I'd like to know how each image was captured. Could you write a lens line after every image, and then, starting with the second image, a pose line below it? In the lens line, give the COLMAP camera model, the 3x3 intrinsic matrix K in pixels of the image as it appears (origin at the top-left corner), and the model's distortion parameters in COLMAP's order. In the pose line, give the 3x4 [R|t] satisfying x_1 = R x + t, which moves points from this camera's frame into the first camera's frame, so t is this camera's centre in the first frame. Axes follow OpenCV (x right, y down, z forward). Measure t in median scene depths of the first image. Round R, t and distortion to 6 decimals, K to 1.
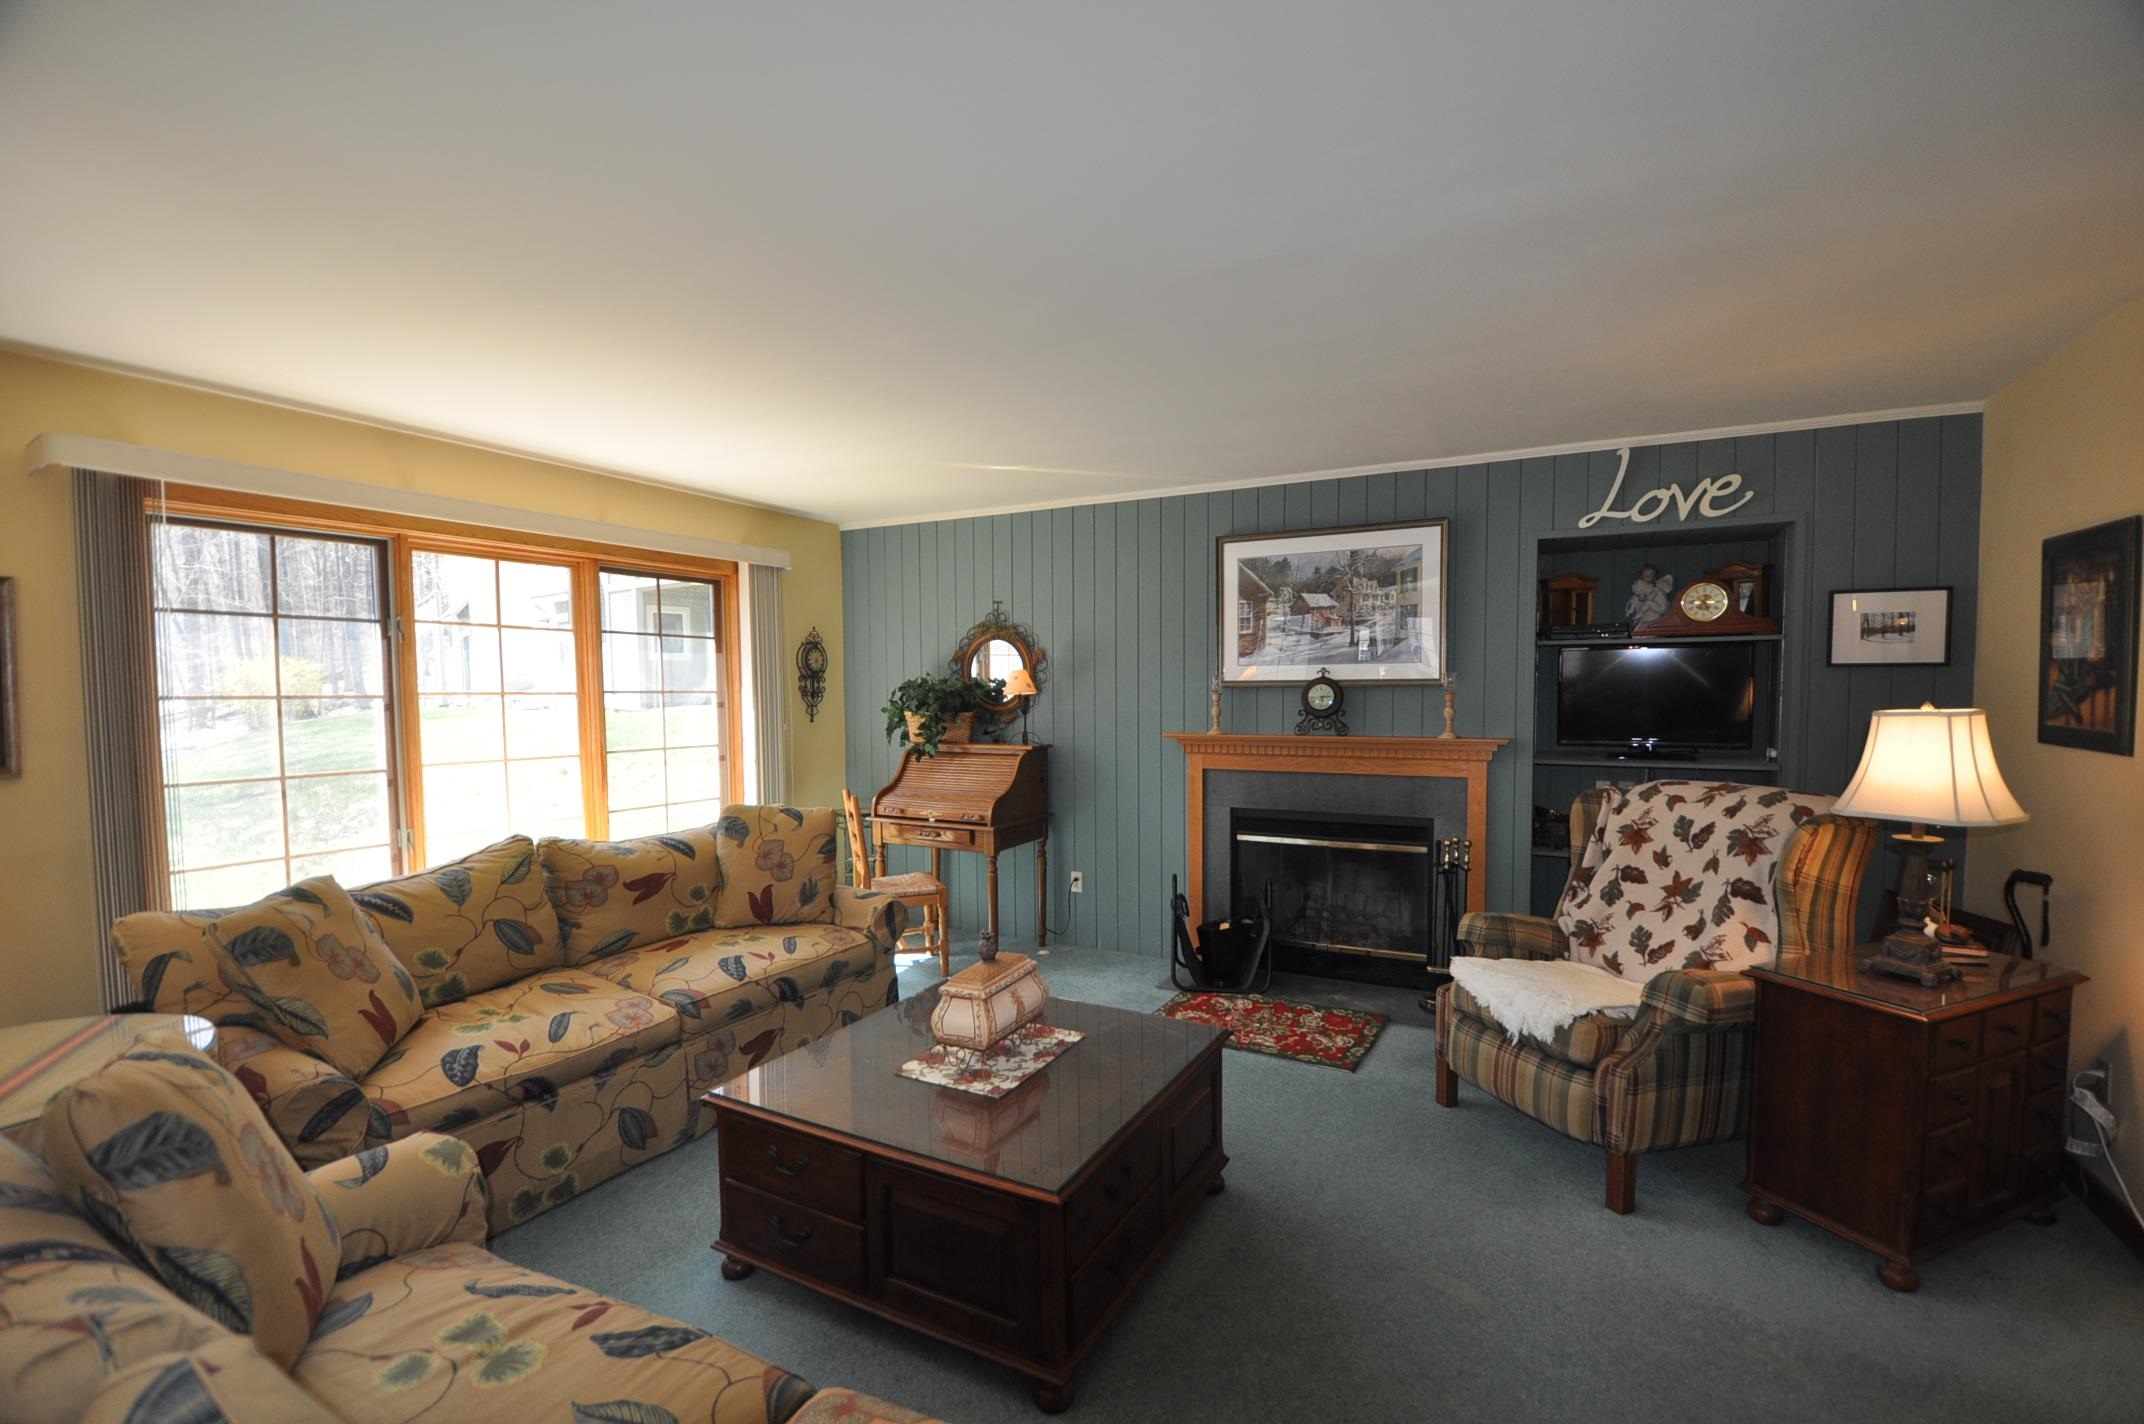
lens RADIAL K [[937.0, 0, 1078.5], [0, 937.0, 734.3], [0, 0, 1]] dist [0.004810, -0.015746]
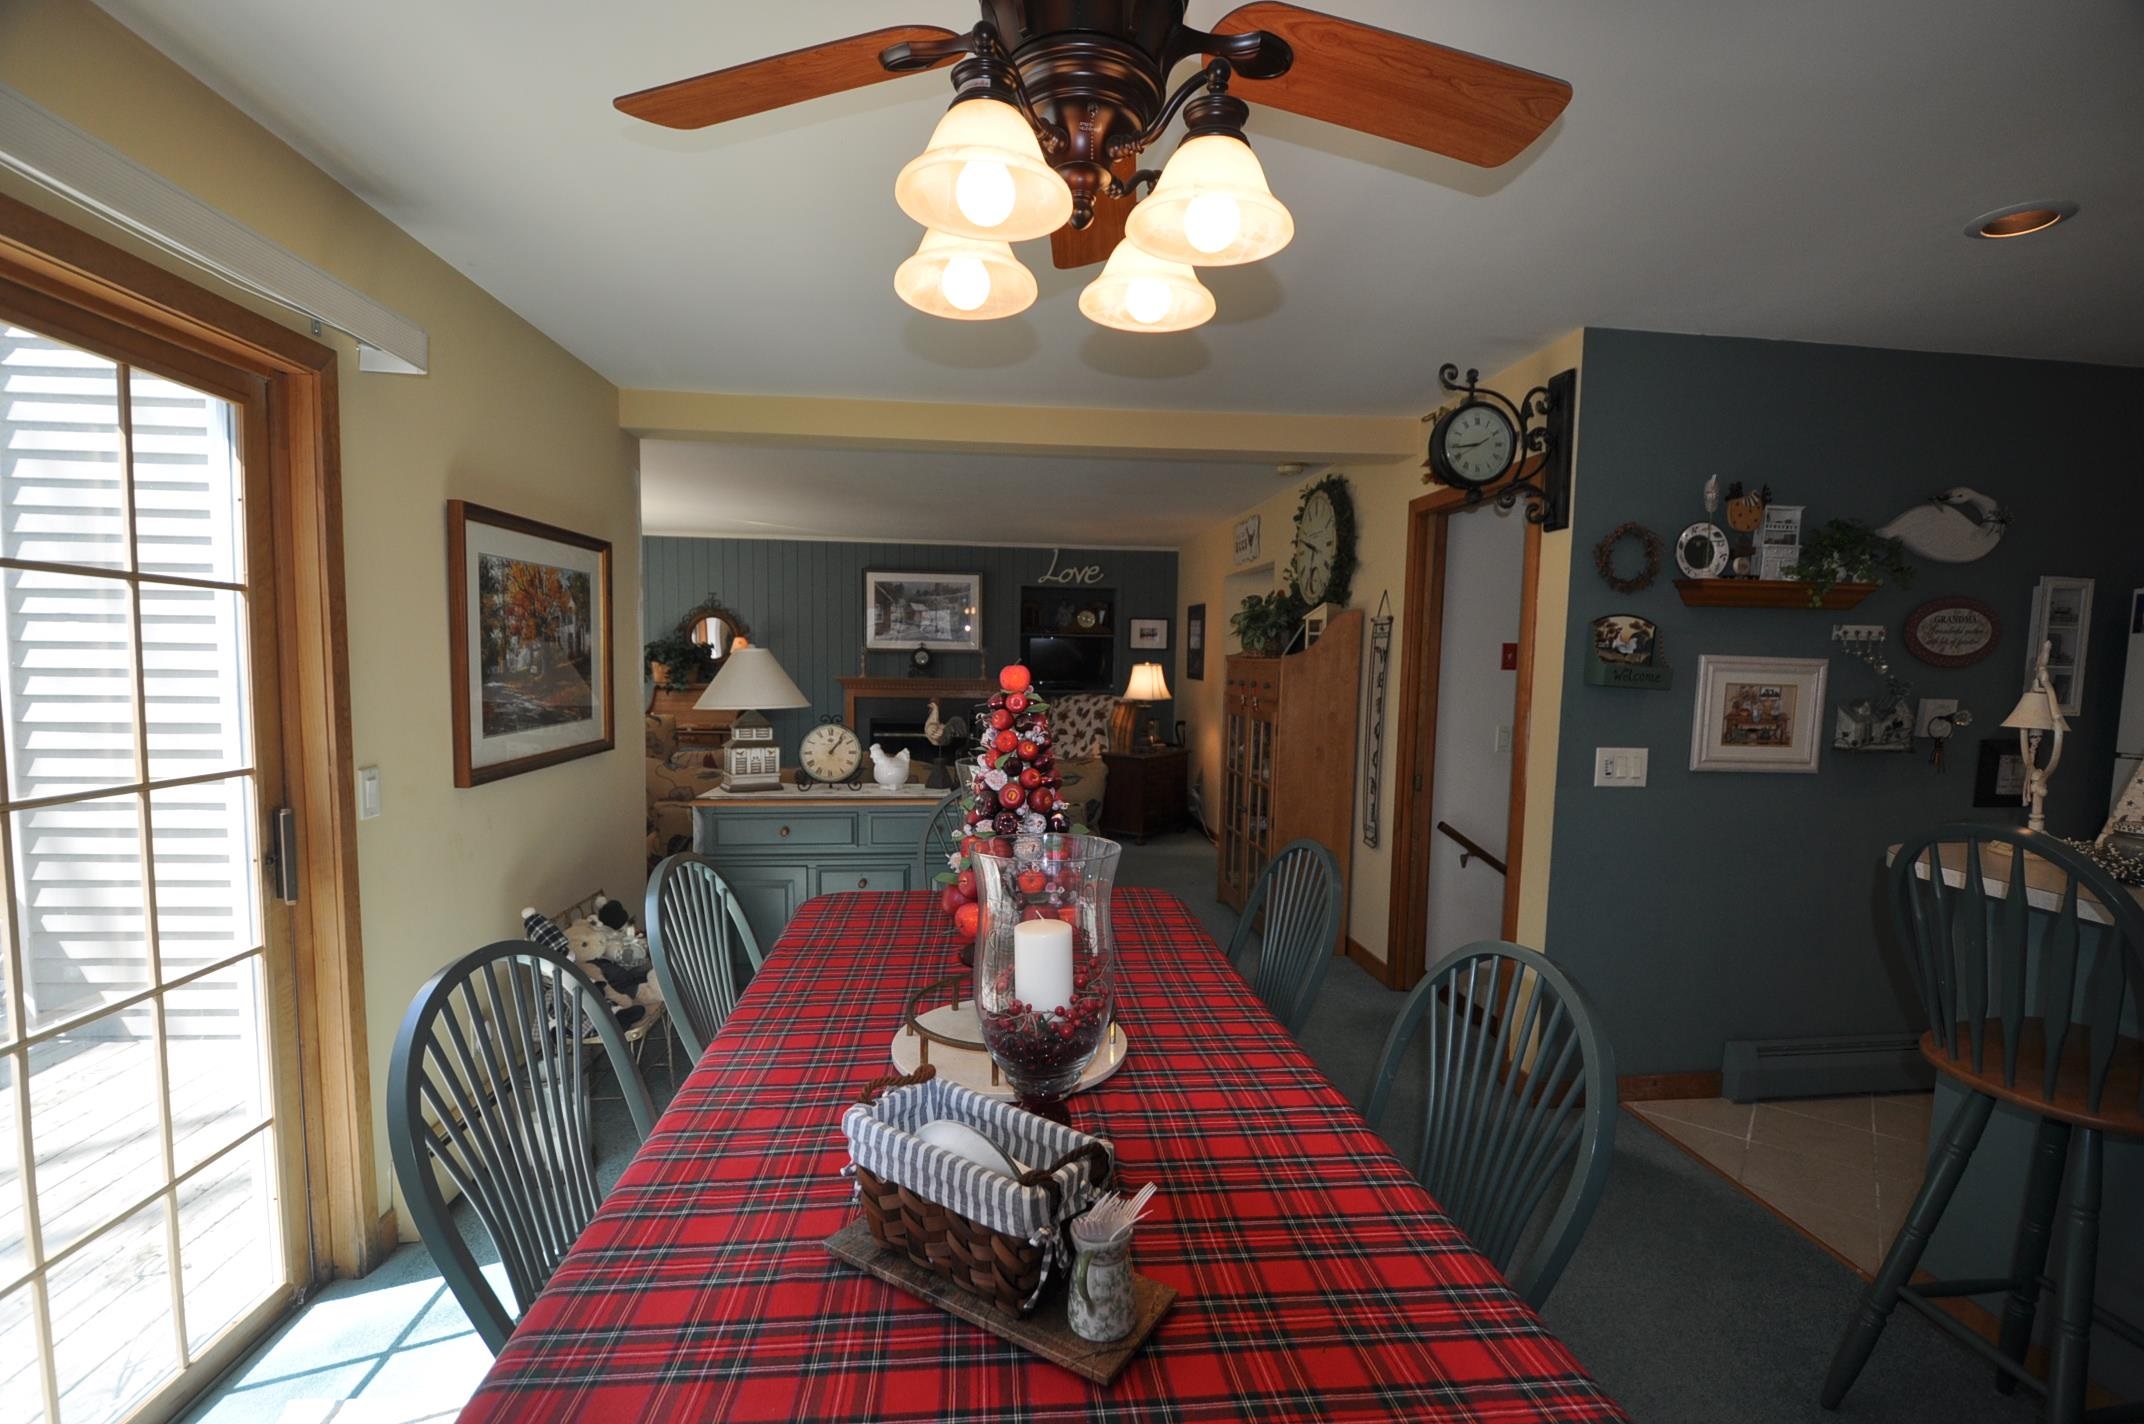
lens RADIAL K [[937.0, 0, 1080.6], [0, 937.0, 740.8], [0, 0, 1]] dist [0.004810, -0.015746]
pose [[0.836372, -0.027277, 0.547483, -0.627690], [0.005110, 0.999106, 0.041971, 0.061123], [-0.548138, -0.032305, 0.835764, -0.949510]]
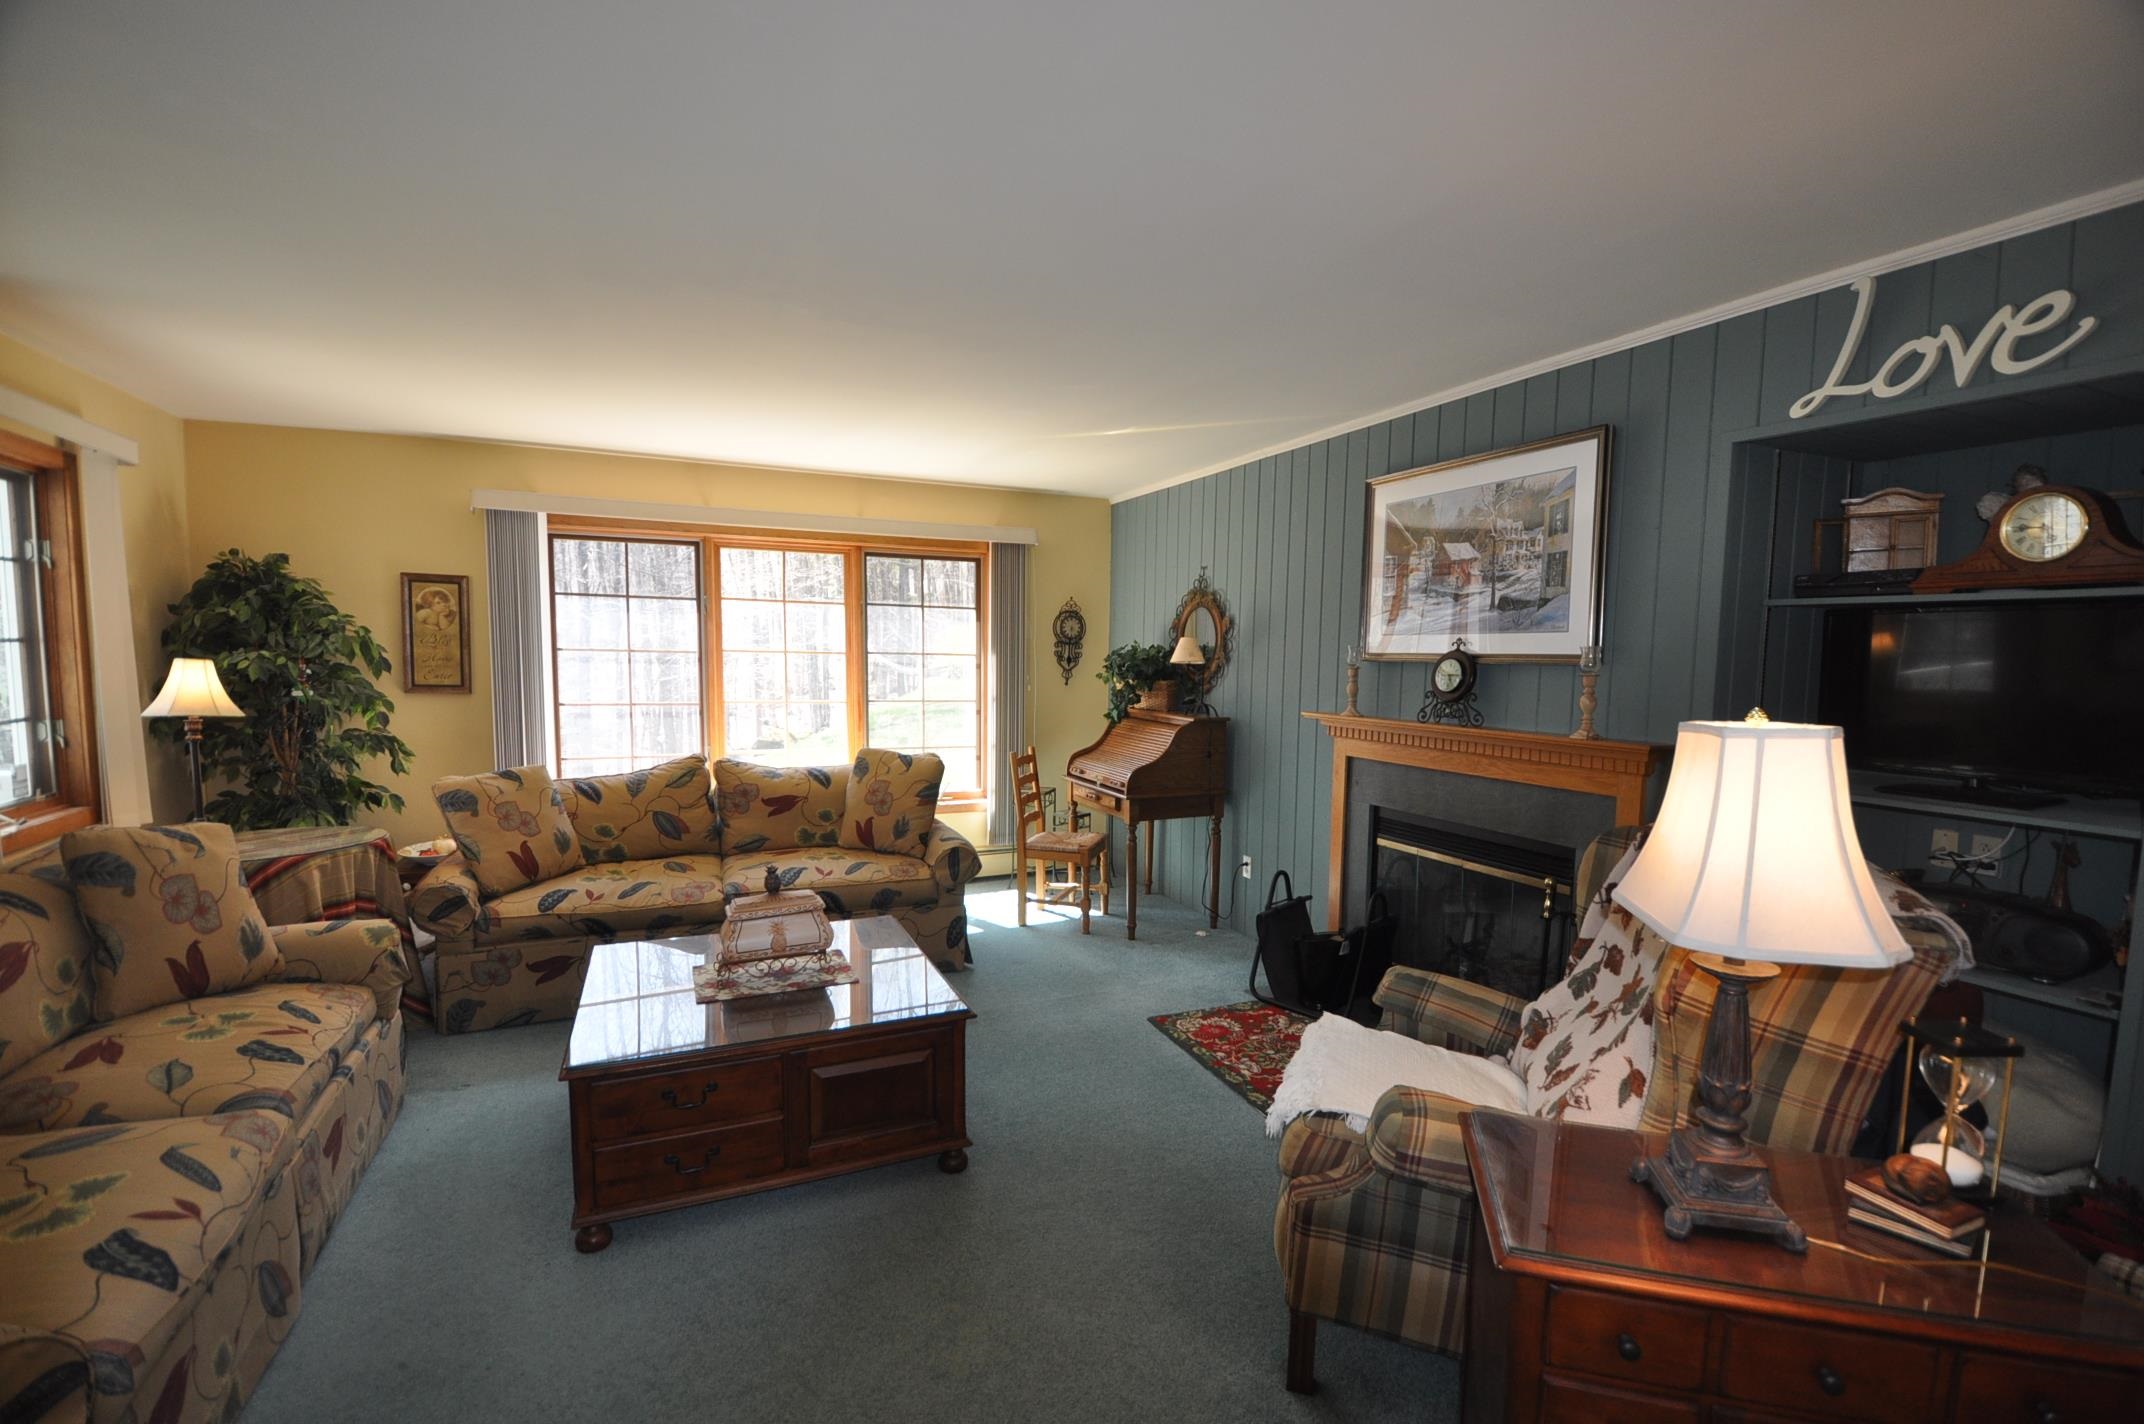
lens RADIAL K [[937.0, 0, 1077.8], [0, 937.0, 732.2], [0, 0, 1]] dist [0.004810, -0.015746]
pose [[0.789755, 0.070001, -0.609415, 0.586900], [-0.051578, 0.997527, 0.047741, -0.016423], [0.611250, -0.006272, 0.791413, 0.221657]]
